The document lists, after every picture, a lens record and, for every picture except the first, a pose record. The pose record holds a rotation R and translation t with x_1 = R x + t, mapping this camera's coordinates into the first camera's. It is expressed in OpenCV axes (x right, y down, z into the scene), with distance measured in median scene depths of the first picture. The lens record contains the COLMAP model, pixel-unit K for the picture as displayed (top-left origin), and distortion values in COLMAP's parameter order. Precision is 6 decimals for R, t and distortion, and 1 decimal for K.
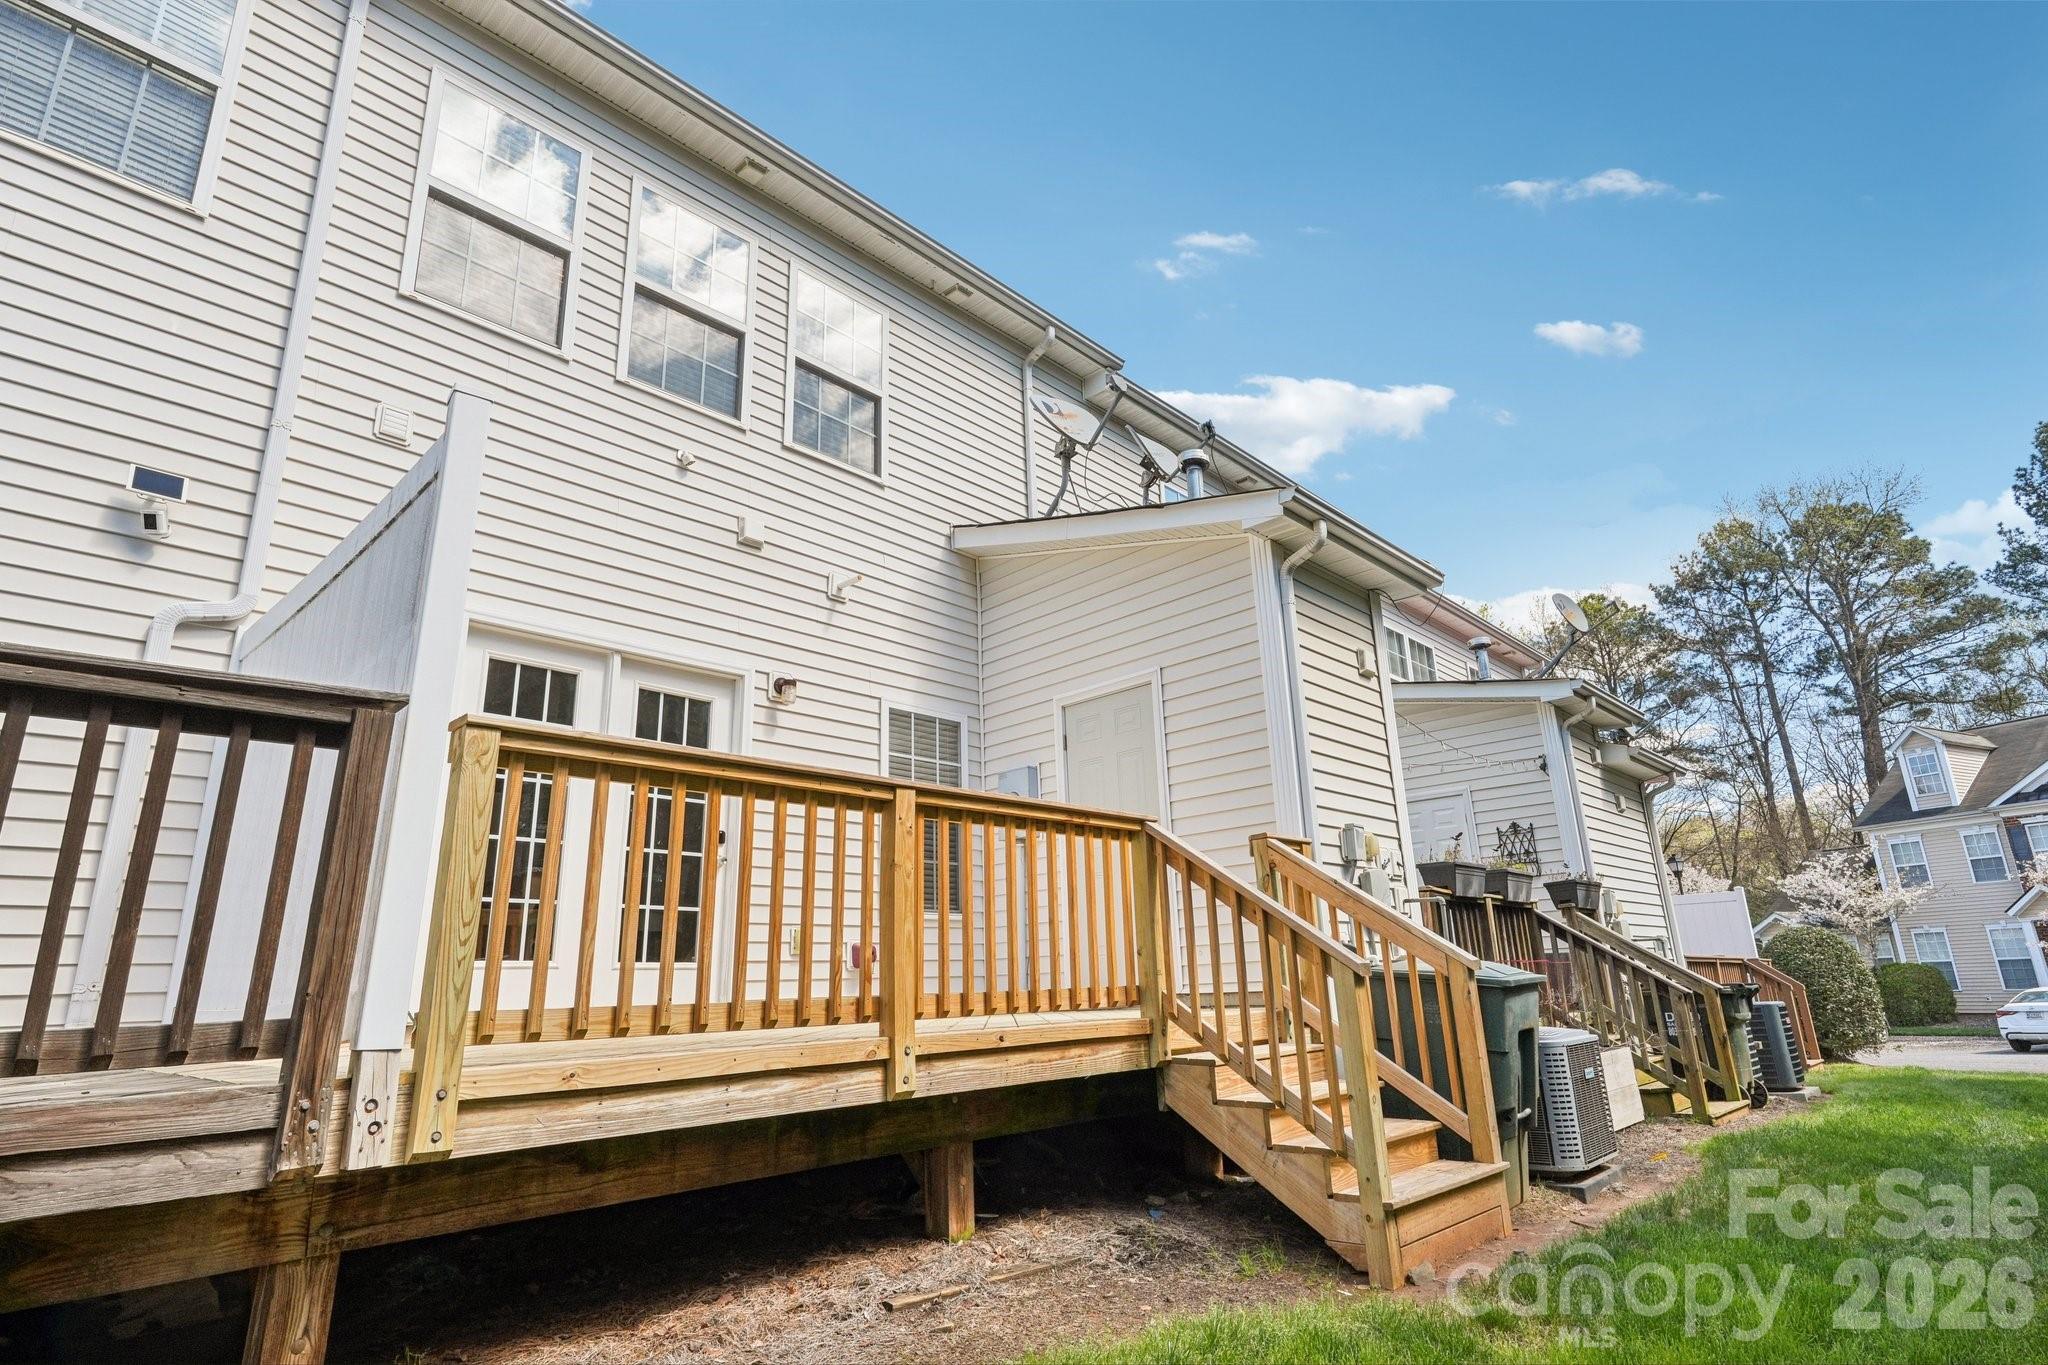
lens RADIAL K [[1054.2, 0, 1013.7], [0, 1054.2, 687.6], [0, 0, 1]] dist [0.000127, 0.000317]
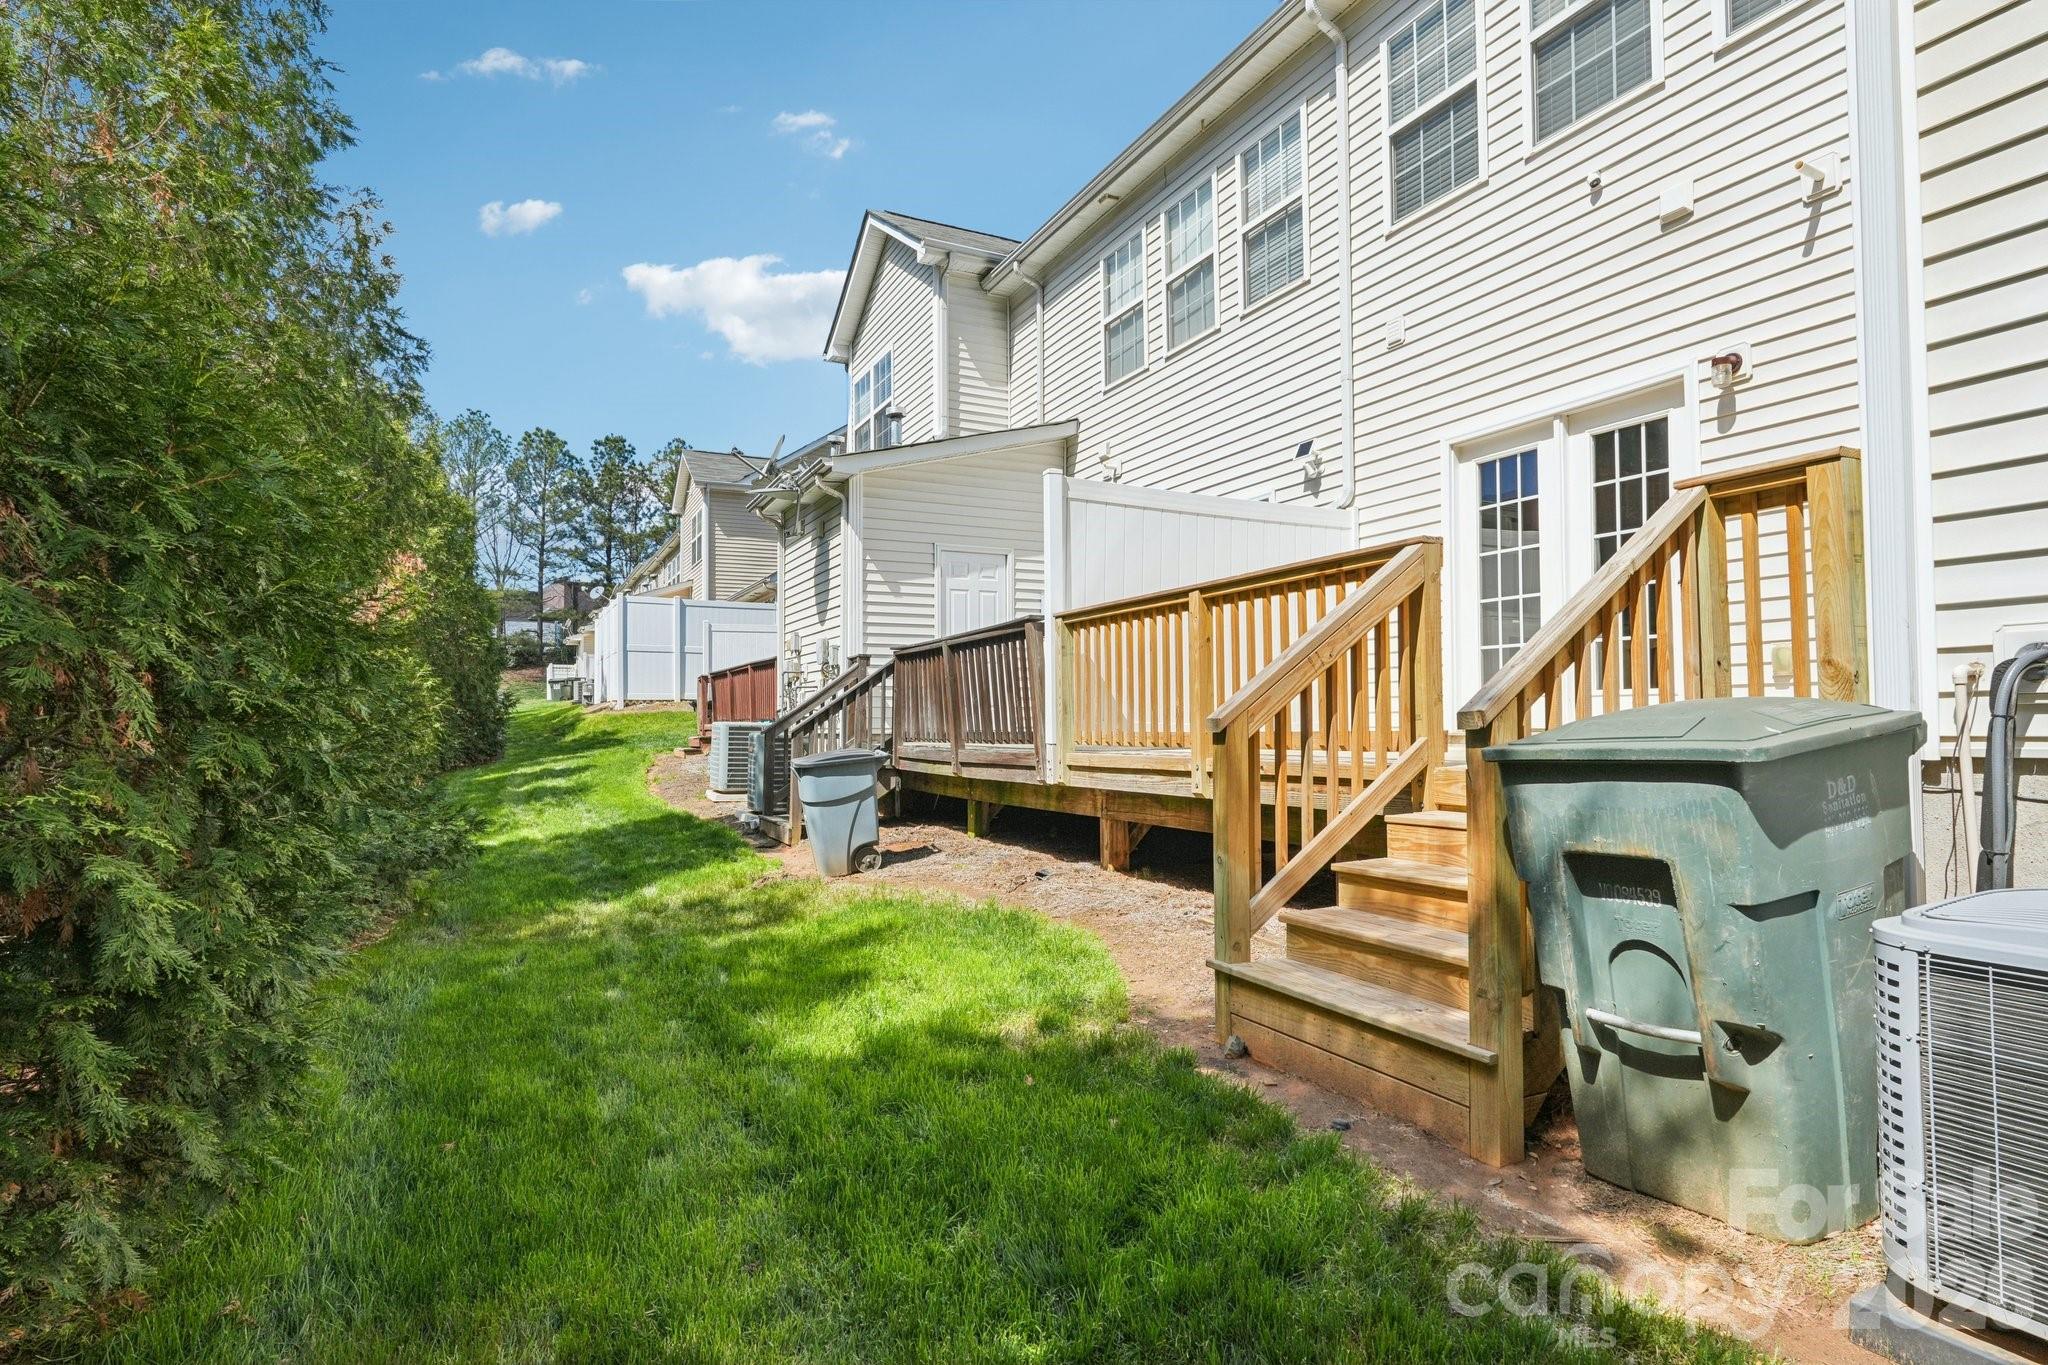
lens RADIAL K [[1054.2, 0, 1013.7], [0, 1054.2, 687.6], [0, 0, 1]] dist [0.000127, 0.000317]
pose [[-0.338899, -0.000275, -0.940823, 0.839447], [0.272934, 0.956967, -0.098595, 0.188611], [0.900363, -0.290196, -0.324240, 0.779000]]
